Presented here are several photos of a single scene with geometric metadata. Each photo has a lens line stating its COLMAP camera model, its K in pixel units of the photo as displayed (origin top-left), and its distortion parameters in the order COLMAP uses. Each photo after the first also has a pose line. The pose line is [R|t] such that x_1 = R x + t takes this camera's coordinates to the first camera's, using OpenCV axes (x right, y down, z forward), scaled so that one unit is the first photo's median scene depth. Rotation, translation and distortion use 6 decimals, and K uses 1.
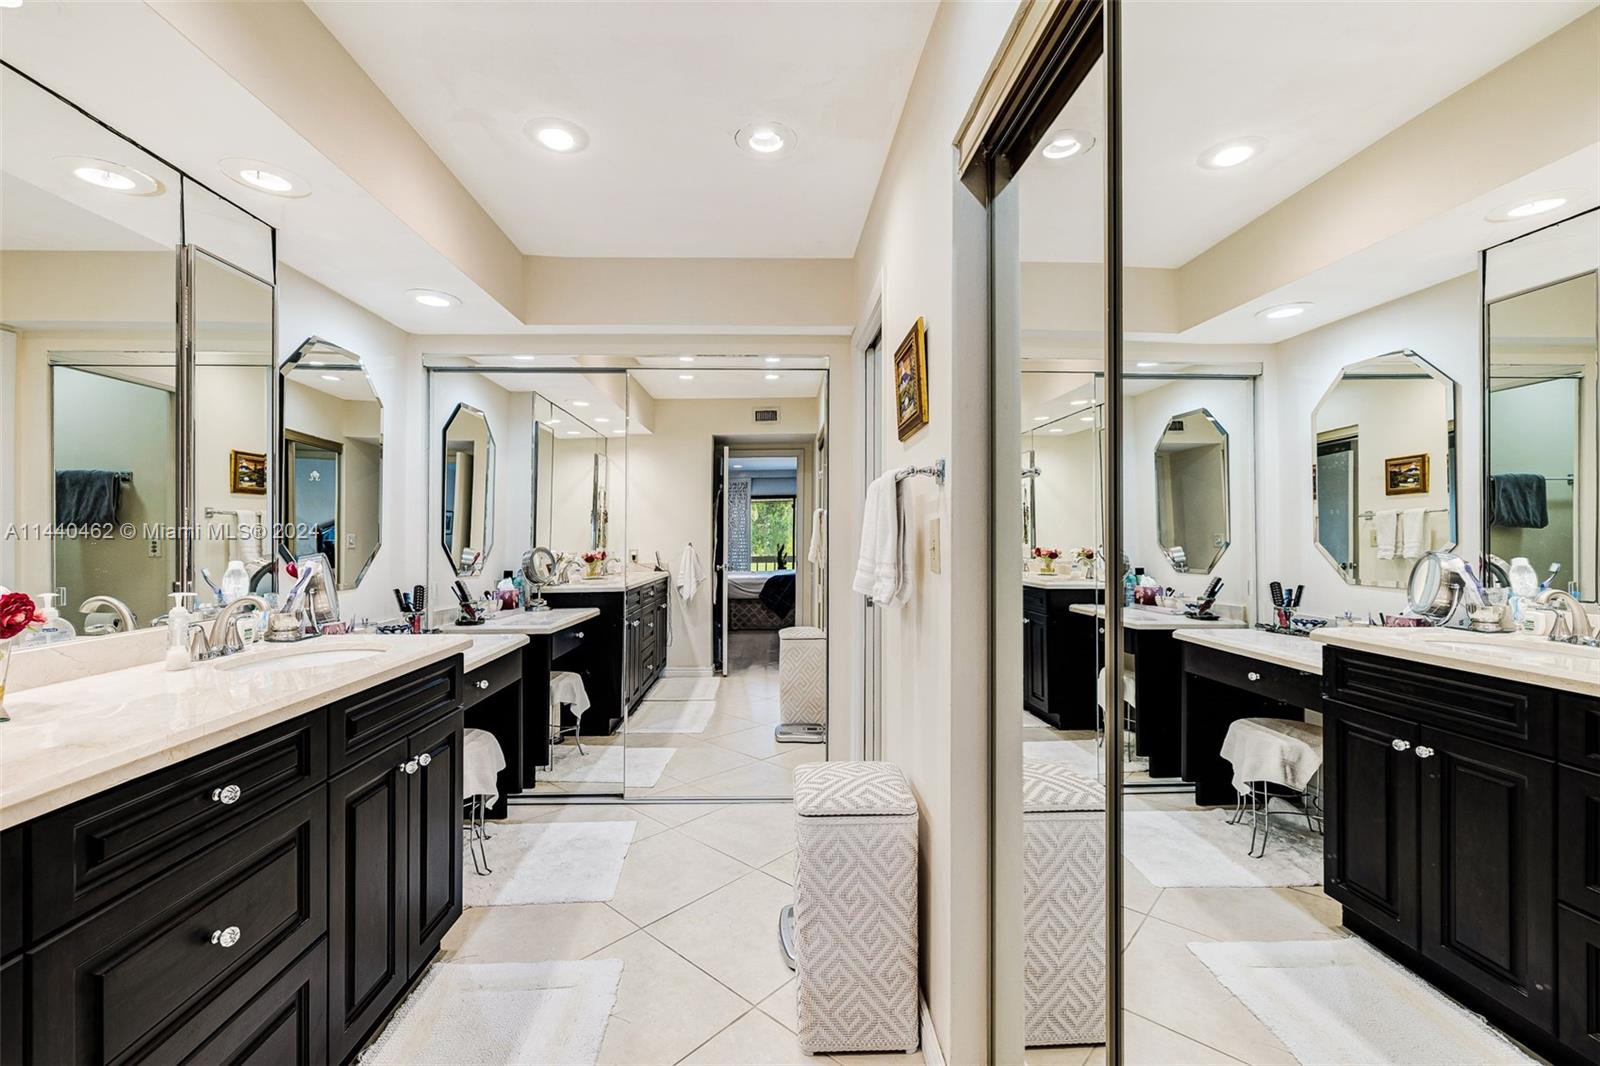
lens RADIAL K [[675.9, 0, 785.9], [0, 675.9, 541.5], [0, 0, 1]] dist [-0.000574, 0.000052]
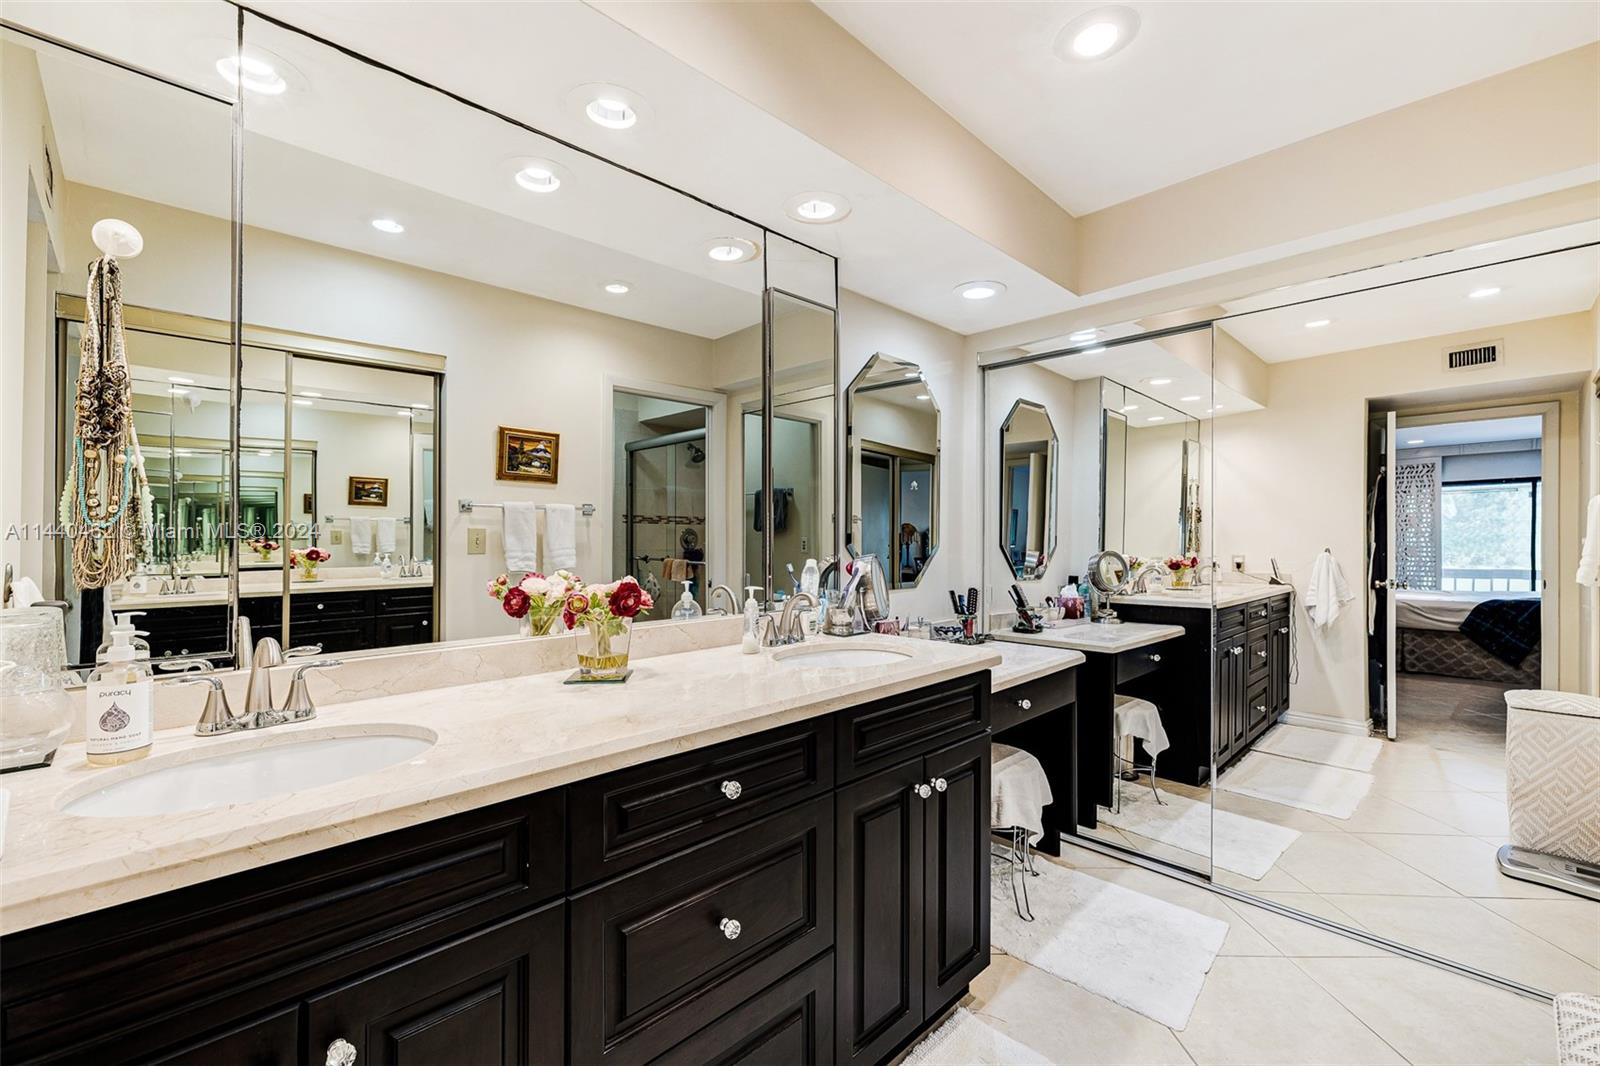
lens RADIAL K [[666.1, 0, 800.0], [0, 666.1, 527.2], [0, 0, 1]] dist [-0.000469, 0.000824]
pose [[0.682343, -0.006721, -0.731001, -0.004695], [-0.010531, 0.999764, -0.019022, -0.002459], [0.730956, 0.020678, 0.682111, 0.153664]]
